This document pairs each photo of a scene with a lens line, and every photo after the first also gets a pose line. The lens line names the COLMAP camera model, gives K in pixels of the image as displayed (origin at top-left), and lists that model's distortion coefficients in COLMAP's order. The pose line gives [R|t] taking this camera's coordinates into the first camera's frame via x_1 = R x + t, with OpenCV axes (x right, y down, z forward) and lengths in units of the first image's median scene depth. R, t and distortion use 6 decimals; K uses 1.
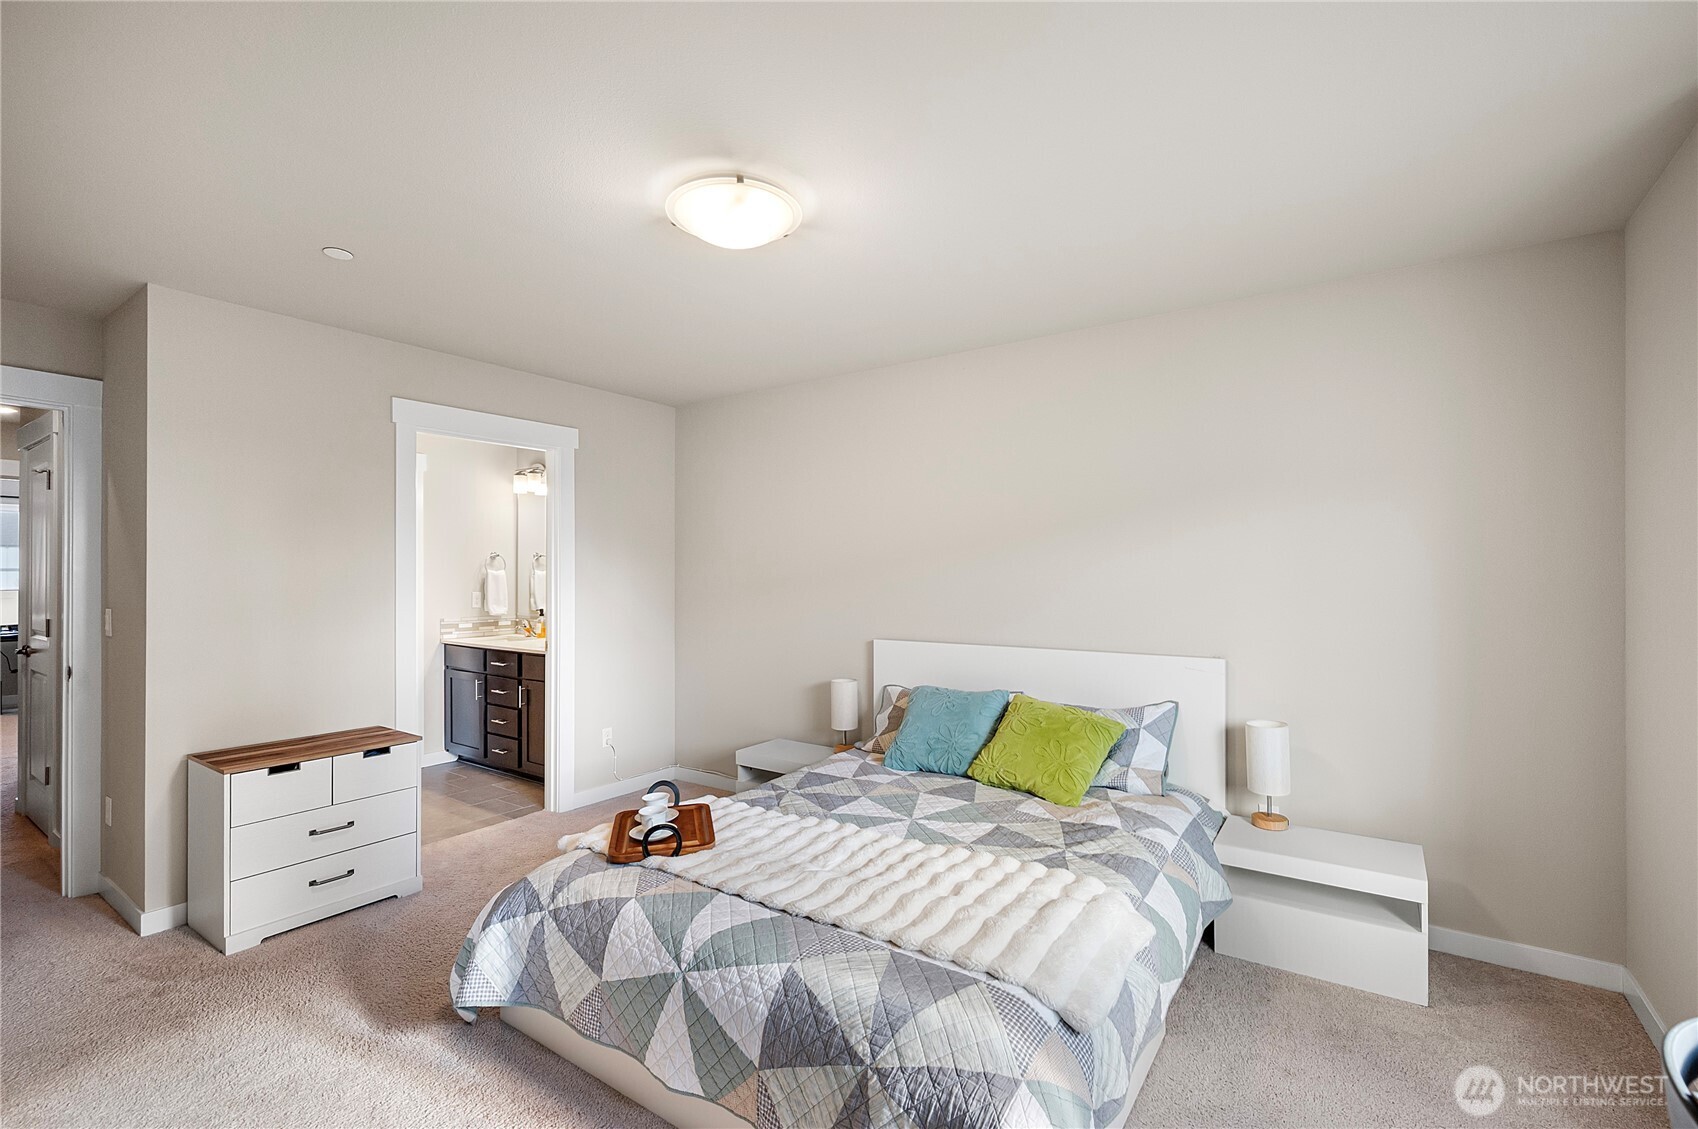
lens RADIAL K [[796.1, 0, 859.0], [0, 796.1, 562.0], [0, 0, 1]] dist [0.011720, -0.000111]
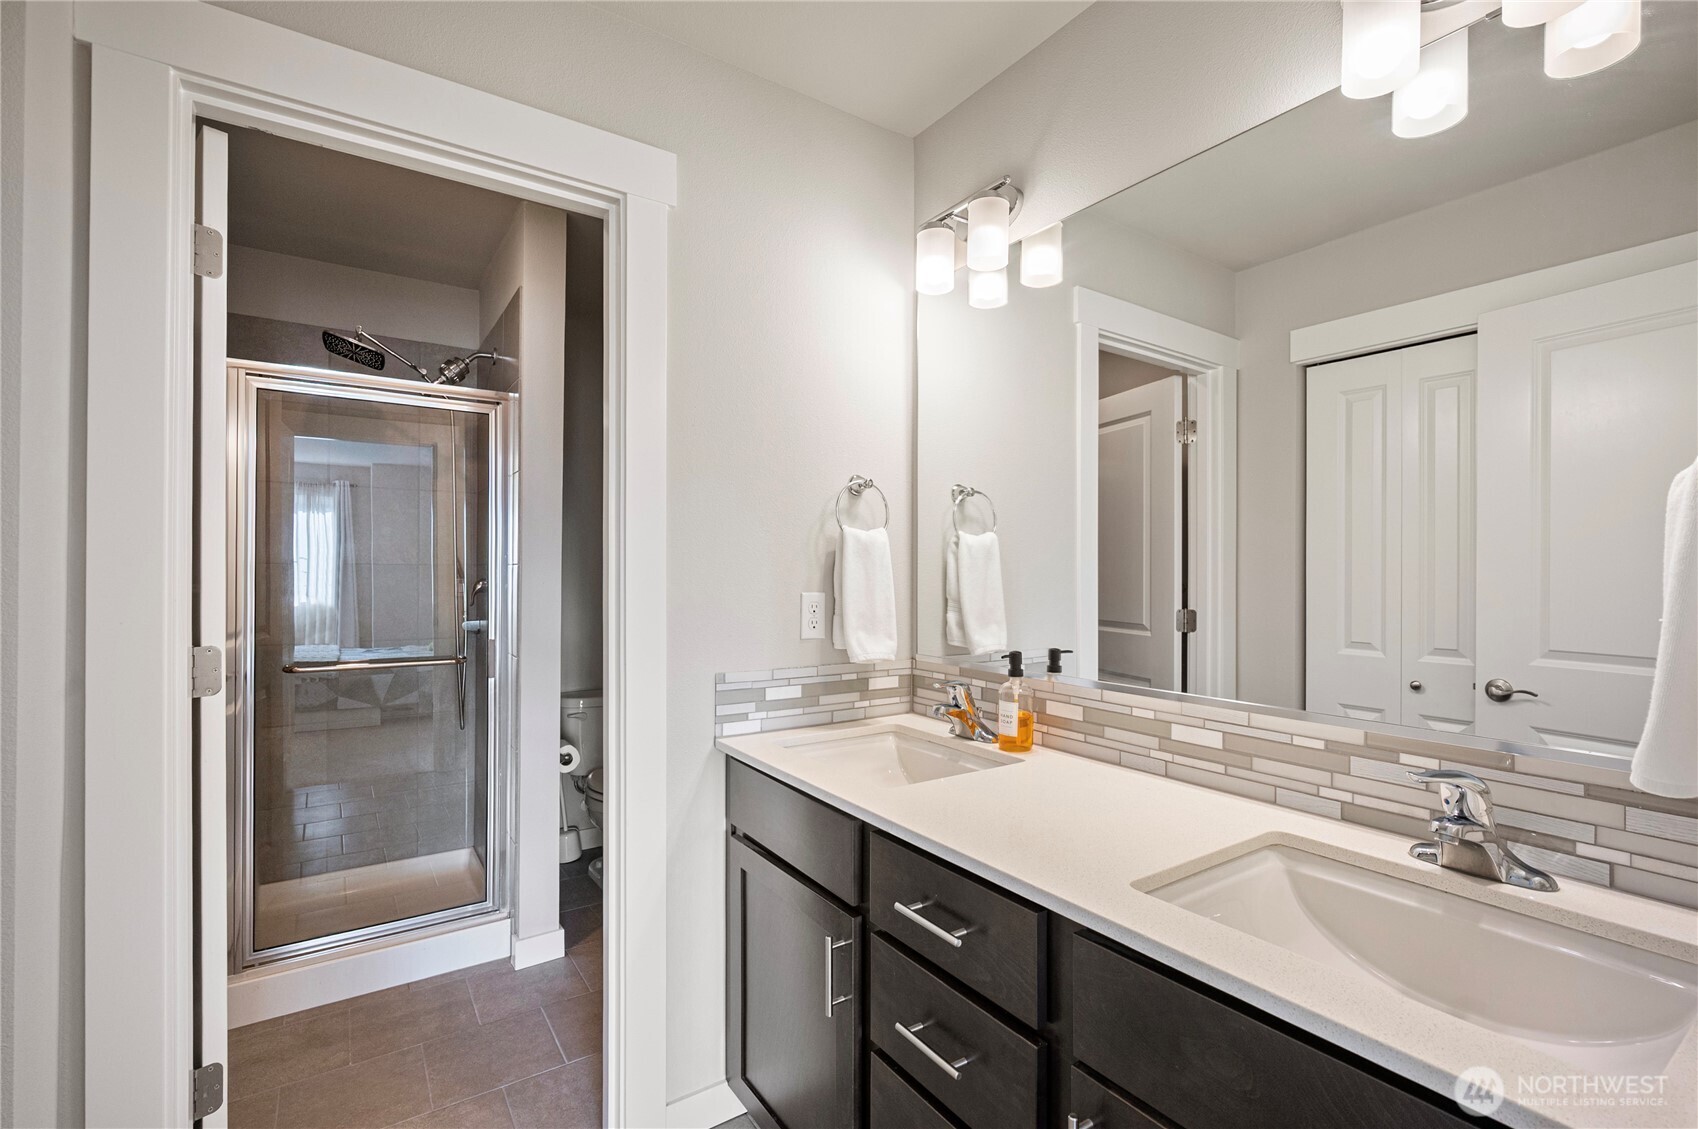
lens RADIAL K [[796.1, 0, 845.4], [0, 796.1, 566.6], [0, 0, 1]] dist [0.011720, -0.000111]
pose [[0.936982, 0.005728, -0.349331, -0.348044], [-0.002585, 0.999952, 0.009464, 0.023645], [0.349368, -0.007964, 0.936952, 0.688469]]
